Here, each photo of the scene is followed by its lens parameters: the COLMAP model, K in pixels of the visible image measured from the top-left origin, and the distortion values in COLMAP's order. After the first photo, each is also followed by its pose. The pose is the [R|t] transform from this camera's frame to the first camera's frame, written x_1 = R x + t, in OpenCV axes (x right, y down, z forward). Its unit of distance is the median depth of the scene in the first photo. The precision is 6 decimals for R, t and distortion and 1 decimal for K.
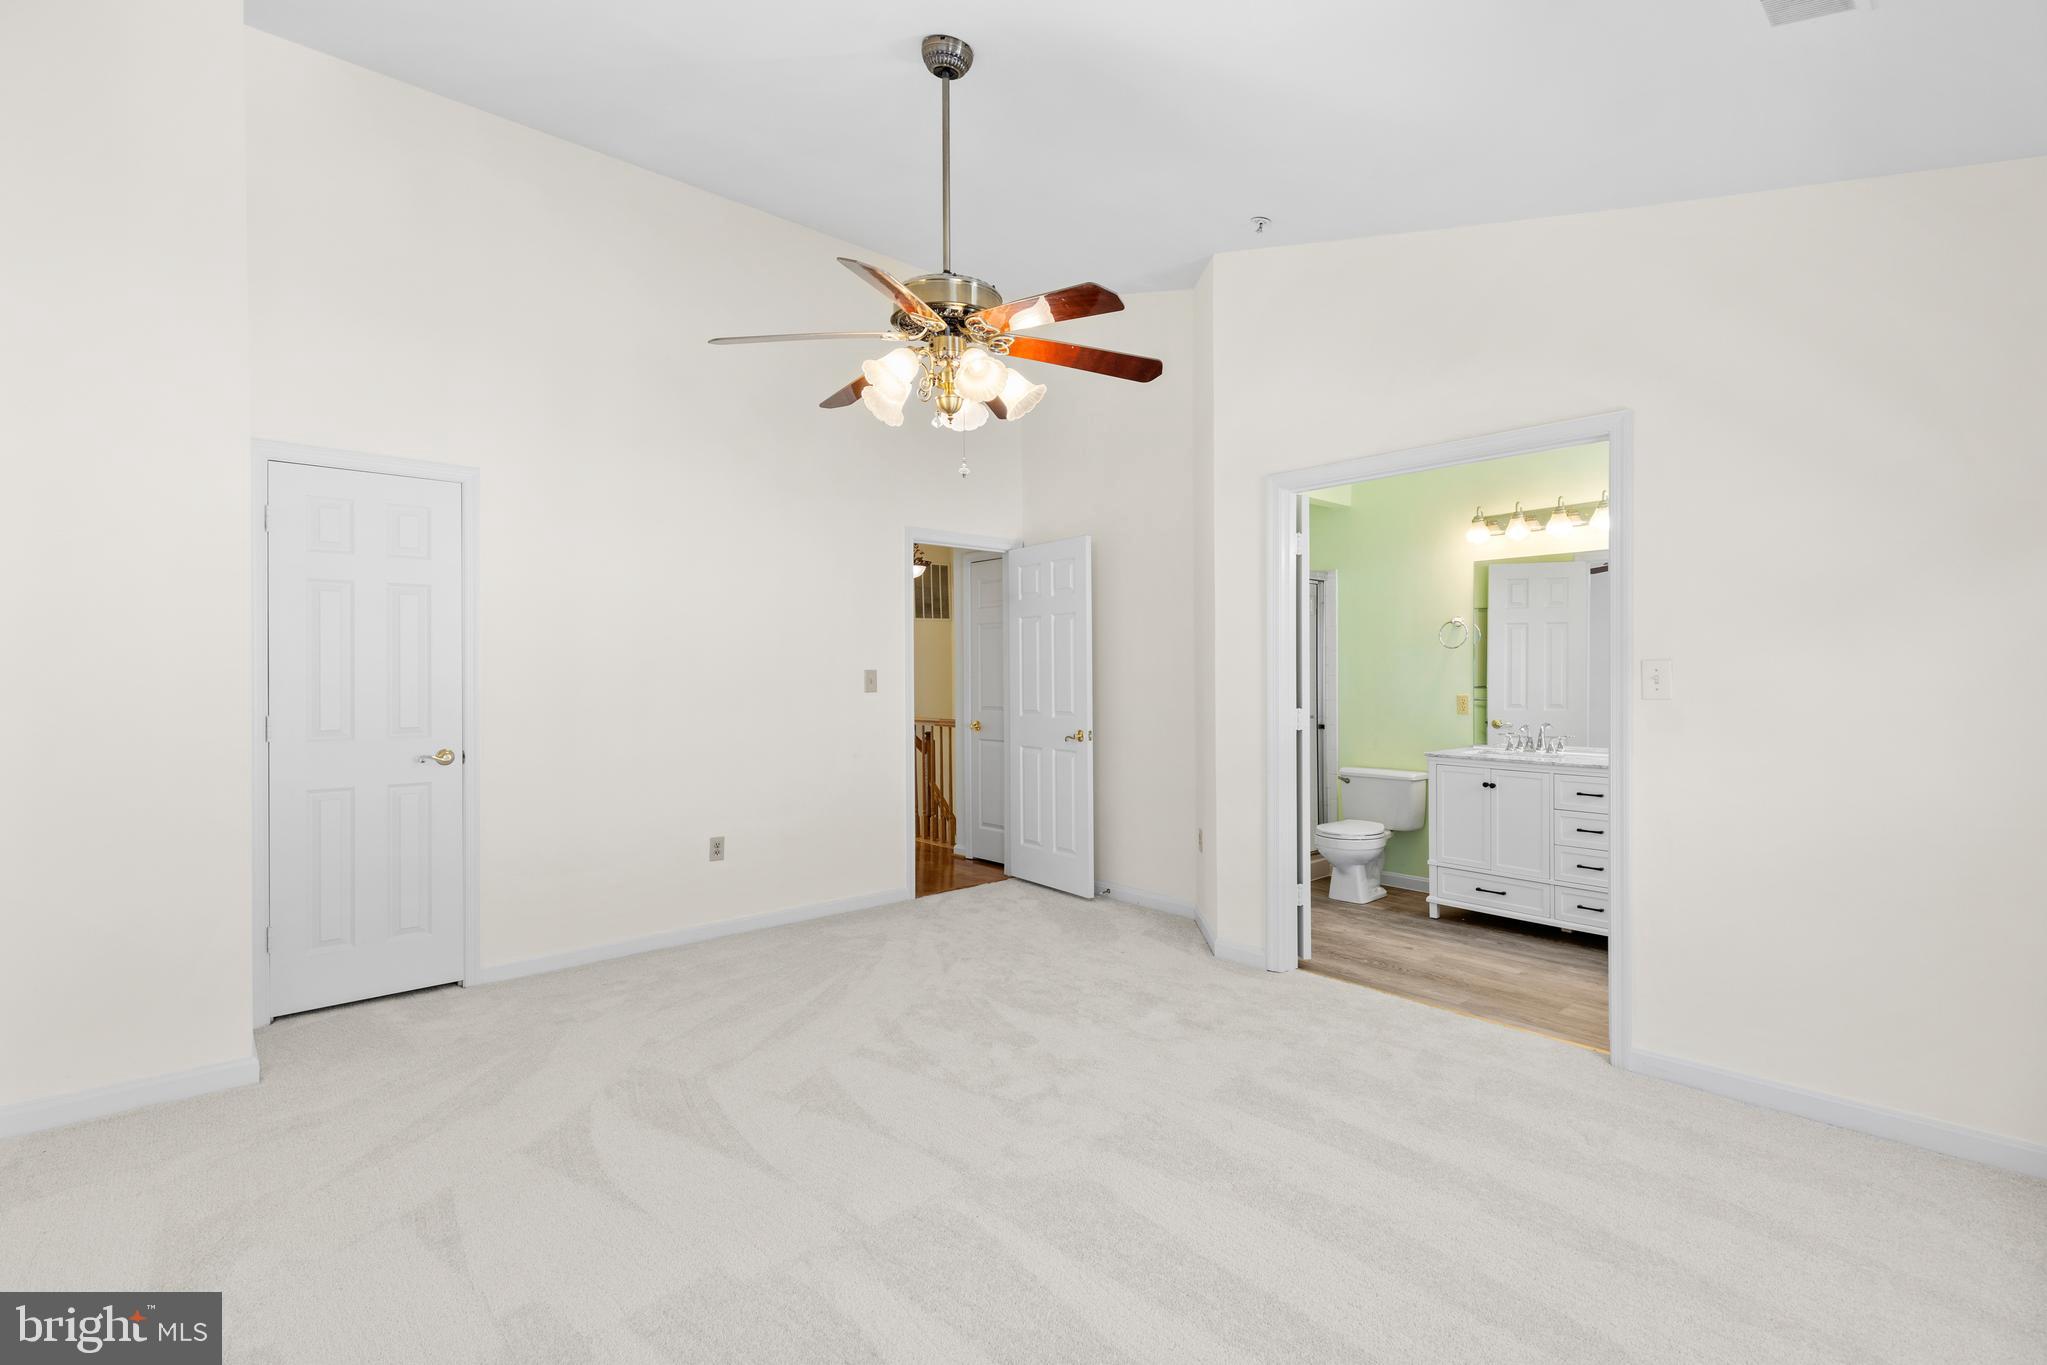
lens RADIAL K [[926.2, 0, 1024.6], [0, 926.2, 671.3], [0, 0, 1]] dist [0.009772, -0.000520]
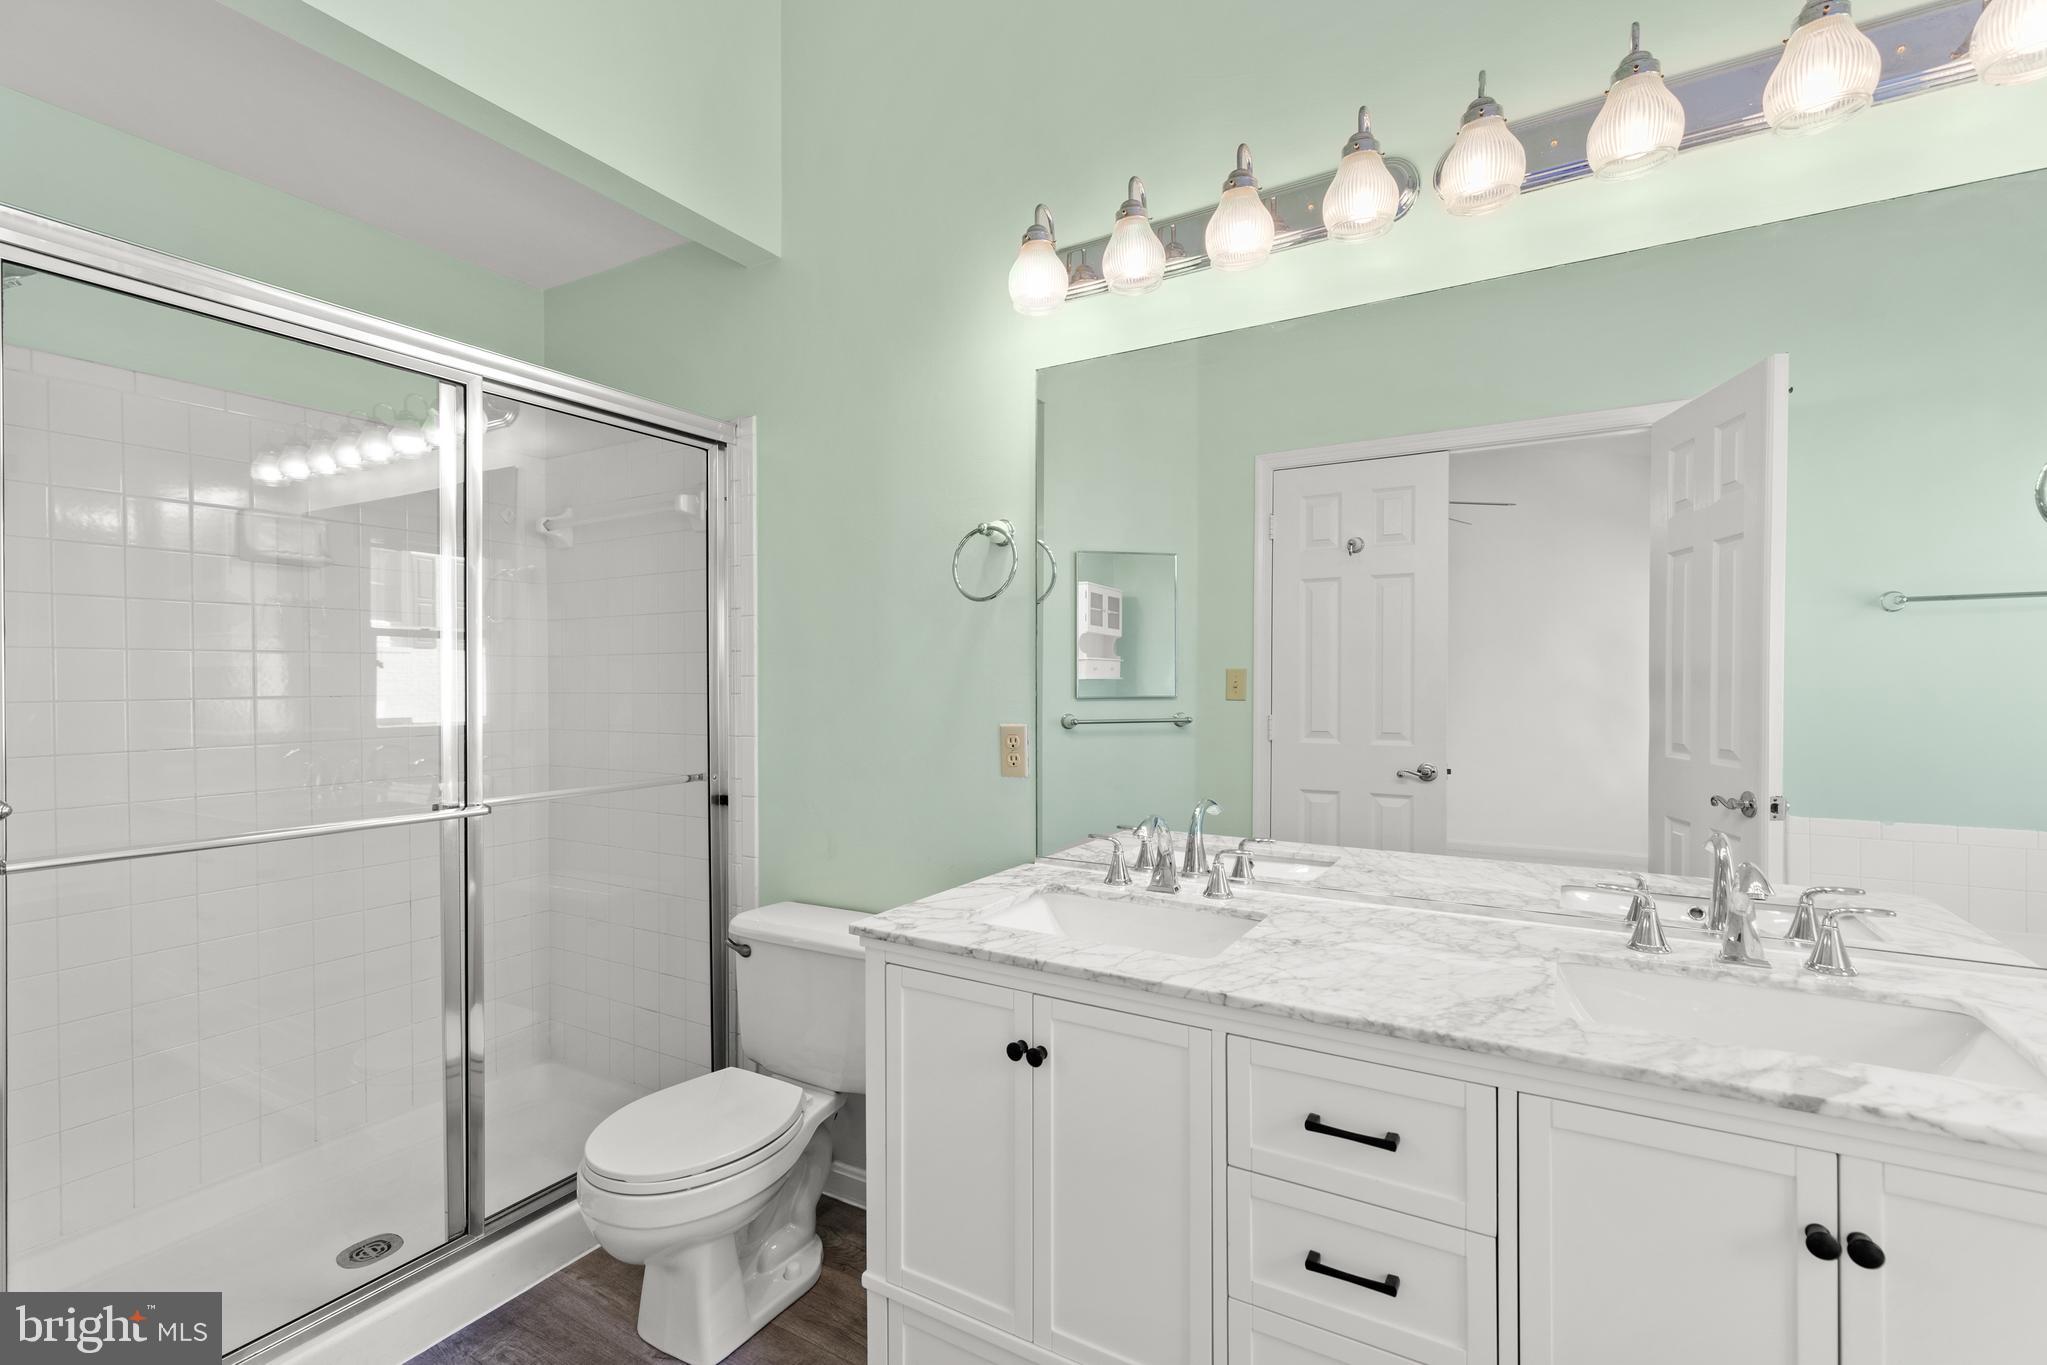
lens RADIAL K [[926.2, 0, 1024.6], [0, 926.2, 671.3], [0, 0, 1]] dist [0.009772, -0.000520]
pose [[0.953961, 0.002946, 0.299915, 0.397016], [-0.001762, 0.999990, -0.004219, 0.005539], [-0.299924, 0.003497, 0.953957, 0.697449]]
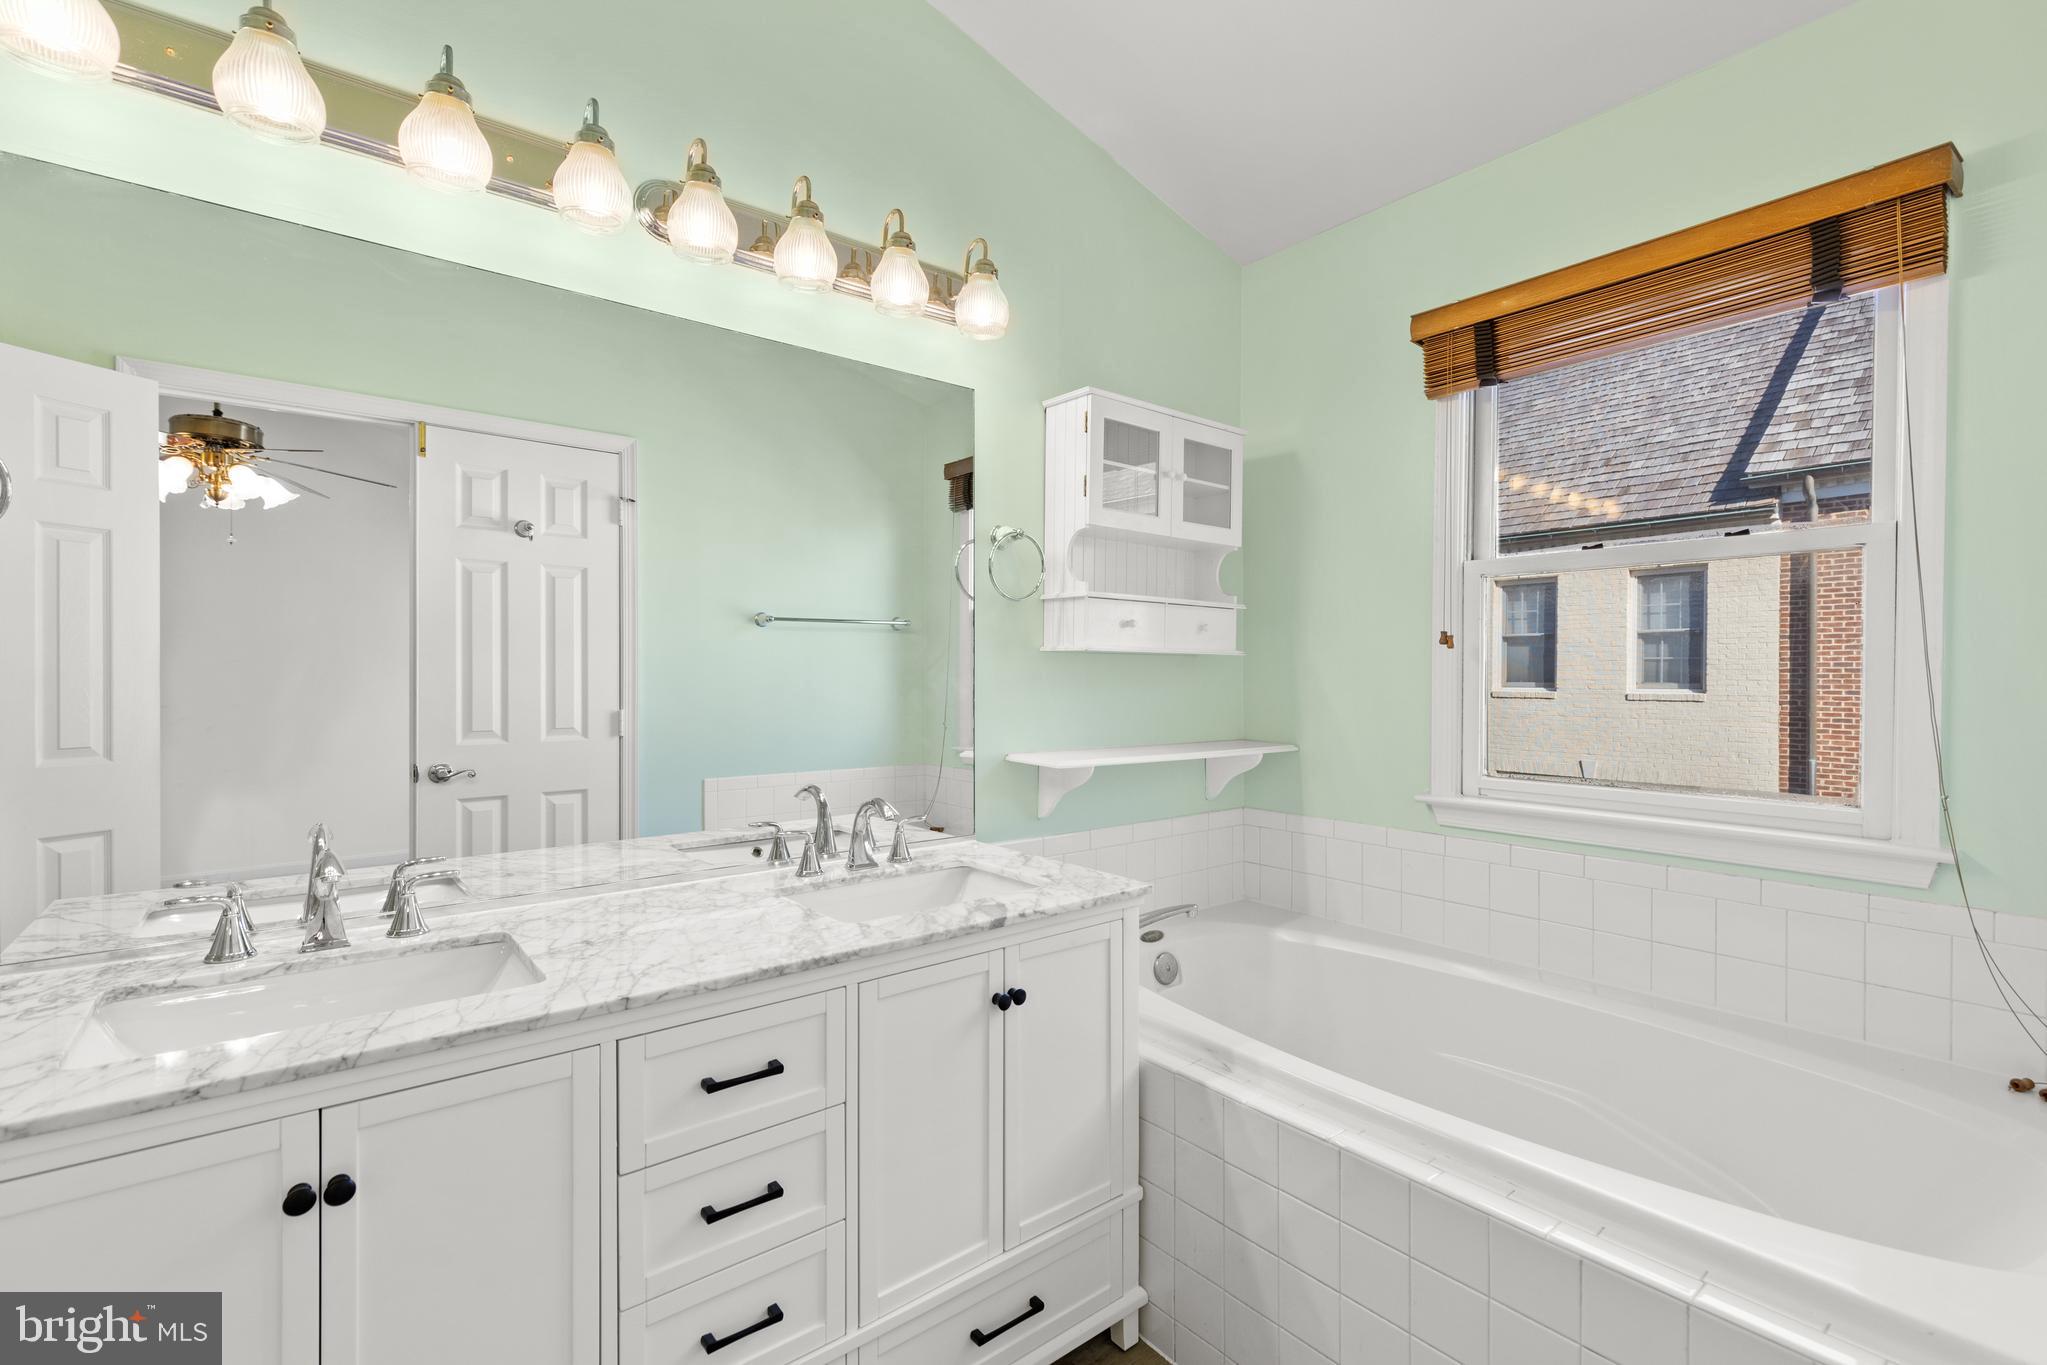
lens RADIAL K [[909.1, 0, 1026.7], [0, 909.1, 688.3], [0, 0, 1]] dist [0.013089, -0.000283]
pose [[0.059627, -0.007593, 0.998192, 0.296750], [-0.003473, 0.999963, 0.007814, 0.009037], [-0.998215, -0.003933, 0.059598, 0.800637]]
